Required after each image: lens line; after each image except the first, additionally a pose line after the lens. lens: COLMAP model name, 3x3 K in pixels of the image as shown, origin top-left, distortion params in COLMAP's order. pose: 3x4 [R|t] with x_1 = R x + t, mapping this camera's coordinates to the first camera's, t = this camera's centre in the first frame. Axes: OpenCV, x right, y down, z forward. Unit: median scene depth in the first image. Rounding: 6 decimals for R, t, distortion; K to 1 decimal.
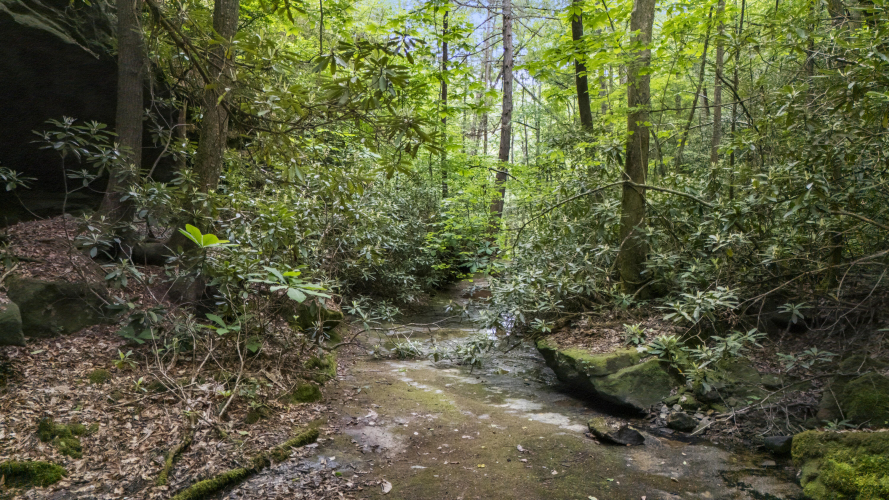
lens RADIAL K [[656.1, 0, 448.7], [0, 656.1, 243.1], [0, 0, 1]] dist [0.084145, -0.102107]
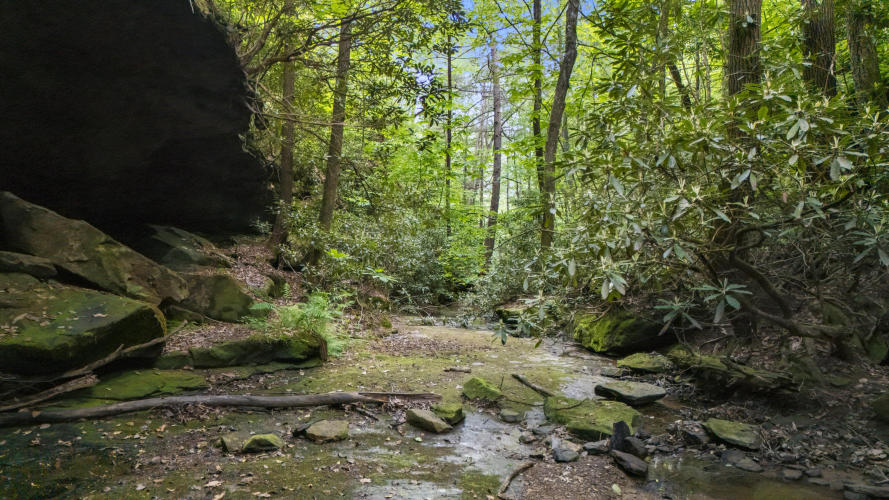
lens RADIAL K [[656.1, 0, 448.7], [0, 656.1, 243.1], [0, 0, 1]] dist [0.084145, -0.102107]
pose [[0.999982, 0.003130, -0.005046, 0.000970], [-0.003420, 0.998280, -0.058527, 0.027742], [0.004854, 0.058544, 0.998273, -0.399257]]
